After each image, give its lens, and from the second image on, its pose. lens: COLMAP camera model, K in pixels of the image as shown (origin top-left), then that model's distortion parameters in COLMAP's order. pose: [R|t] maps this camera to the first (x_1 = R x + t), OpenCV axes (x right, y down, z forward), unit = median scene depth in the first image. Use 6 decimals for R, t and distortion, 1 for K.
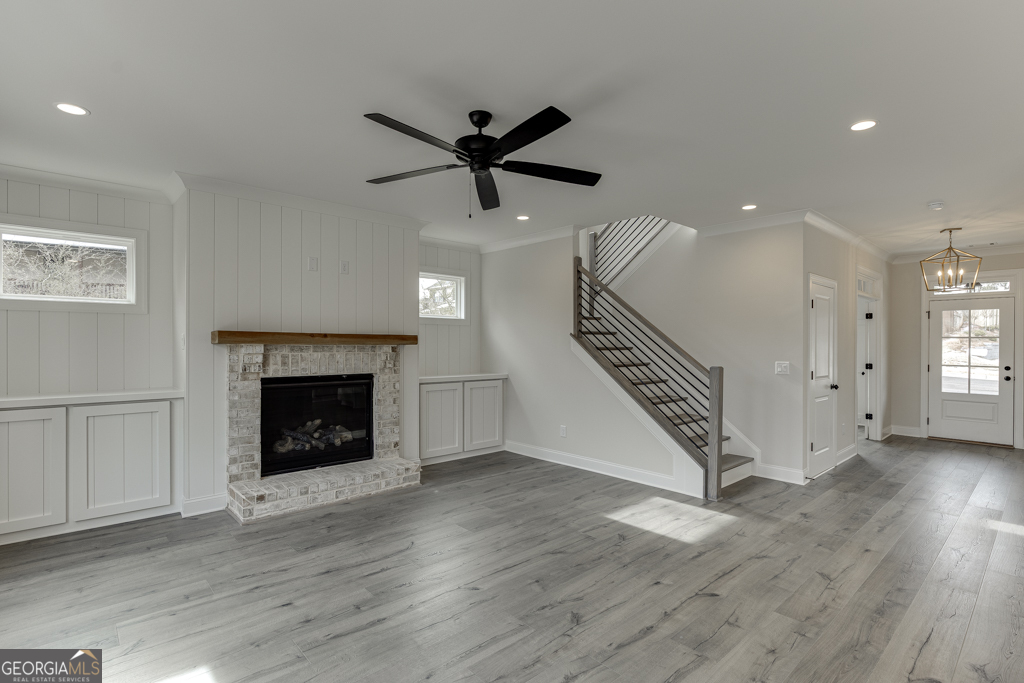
lens RADIAL K [[497.2, 0, 514.6], [0, 497.2, 345.7], [0, 0, 1]] dist [-0.000043, -0.003774]
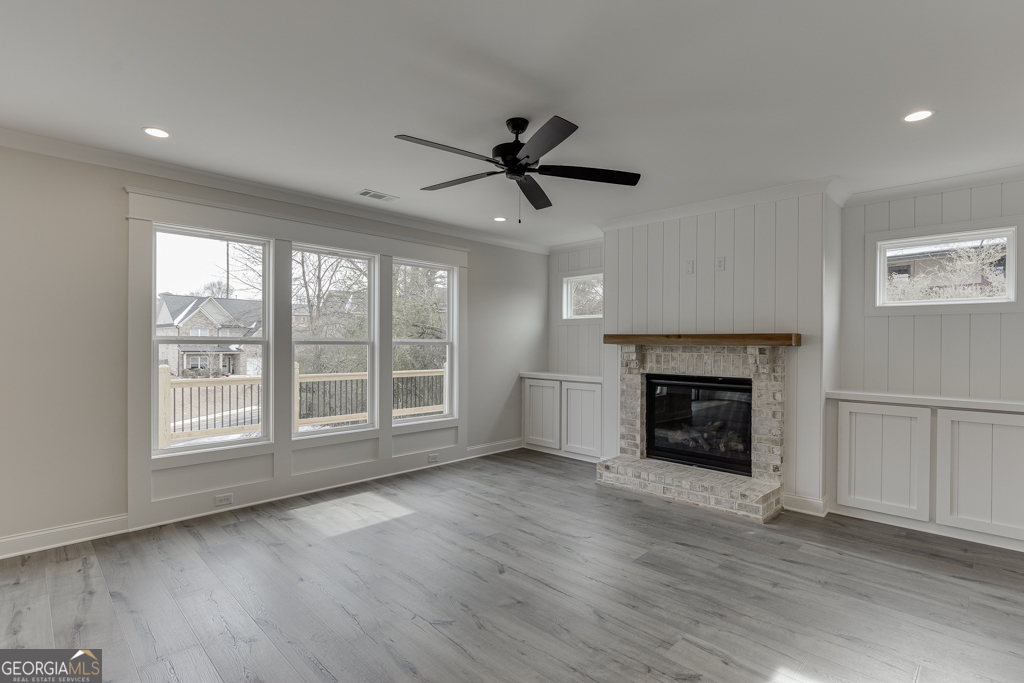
lens RADIAL K [[497.2, 0, 526.3], [0, 497.2, 341.9], [0, 0, 1]] dist [-0.000043, -0.003774]
pose [[0.062971, -0.005429, -0.998001, 0.632420], [-0.010079, 0.999931, -0.006075, 0.000529], [0.997964, 0.010441, 0.062912, 0.623473]]
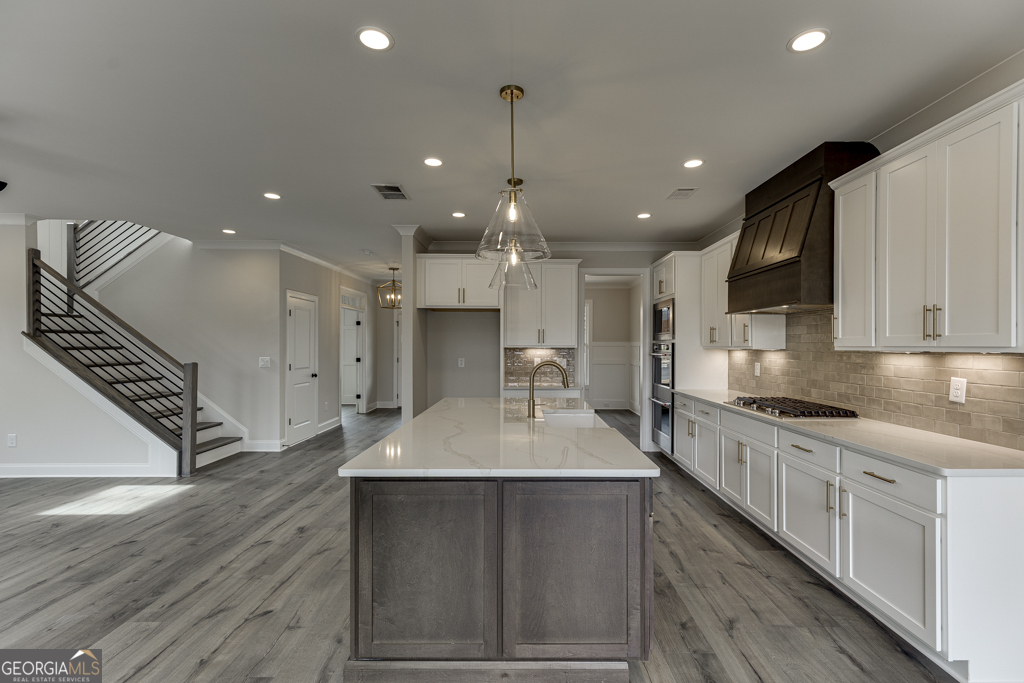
lens RADIAL K [[461.8, 0, 527.7], [0, 461.8, 343.9], [0, 0, 1]] dist [0.004578, 0.000172]
pose [[0.665575, 0.001446, 0.746330, 0.118414], [0.001438, 0.999994, -0.003220, 0.002418], [-0.746330, 0.003216, 0.665569, -0.333979]]
